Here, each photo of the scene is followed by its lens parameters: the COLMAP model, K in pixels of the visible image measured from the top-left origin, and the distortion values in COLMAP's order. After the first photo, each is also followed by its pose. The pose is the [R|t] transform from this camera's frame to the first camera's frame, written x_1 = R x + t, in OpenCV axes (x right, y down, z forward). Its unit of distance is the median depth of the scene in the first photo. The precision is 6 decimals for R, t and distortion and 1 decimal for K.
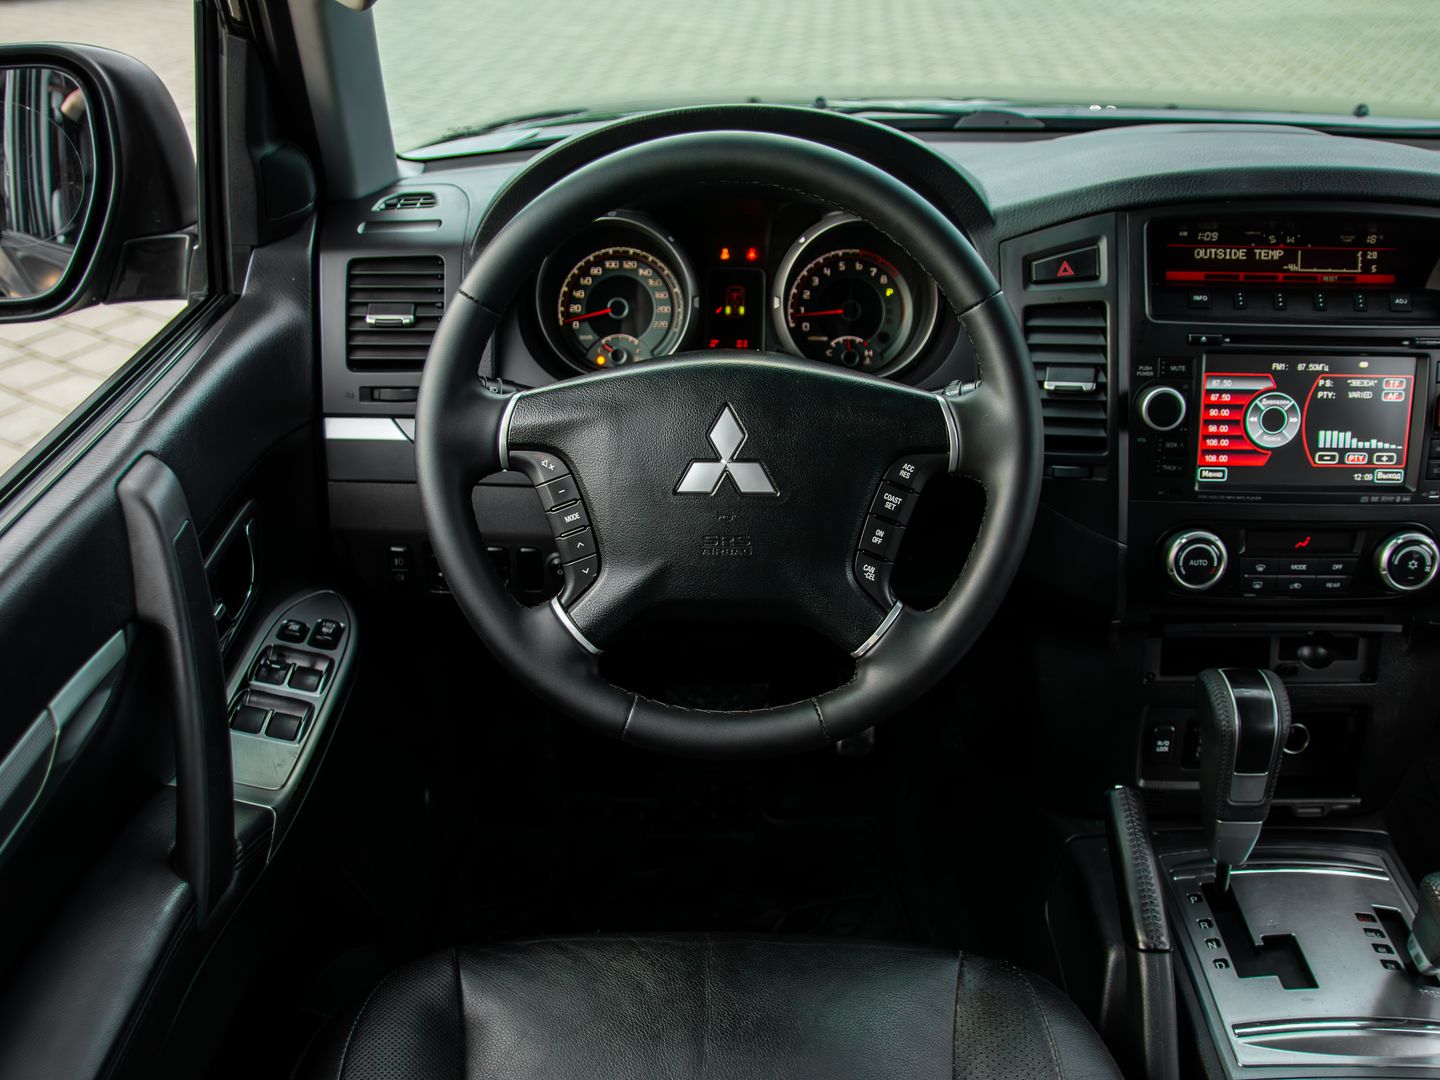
lens RADIAL K [[1388.0, 0, 709.1], [0, 1388.0, 517.5], [0, 0, 1]] dist [-0.058247, 0.000000]
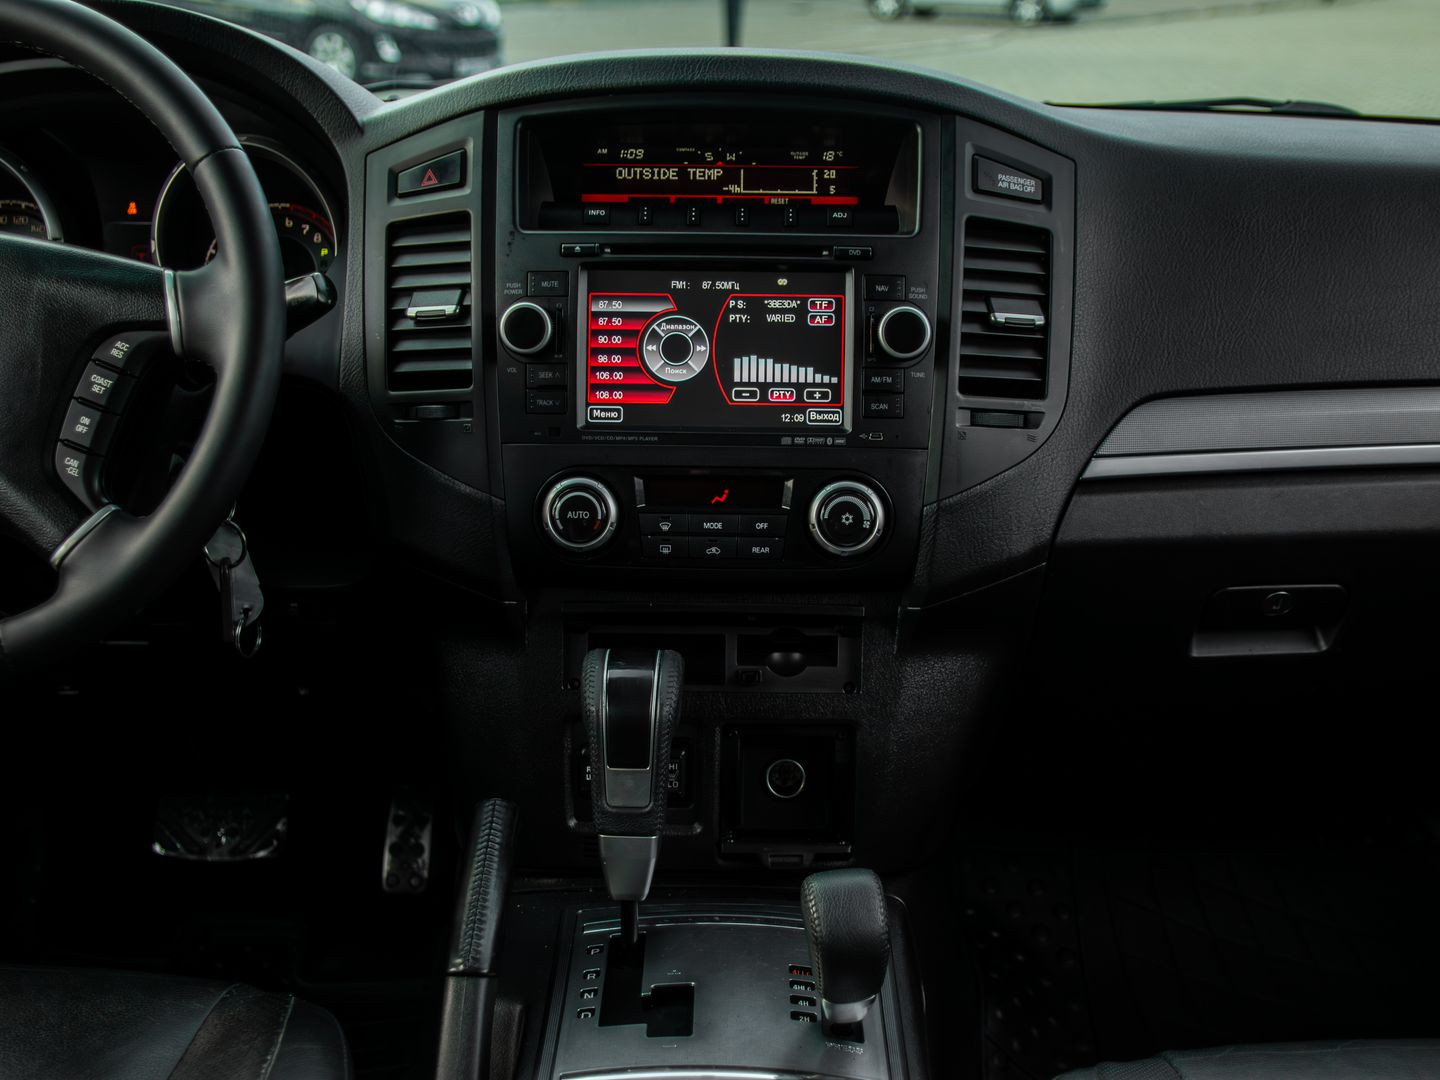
lens RADIAL K [[1824.0, 0, 716.5], [0, 1824.0, 532.1], [0, 0, 1]] dist [-0.011367, 0.000000]
pose [[0.999859, 0.003893, -0.016314, 0.455265], [-0.006757, 0.983752, -0.179404, 0.237730], [0.015350, 0.179489, 0.983640, -0.068446]]
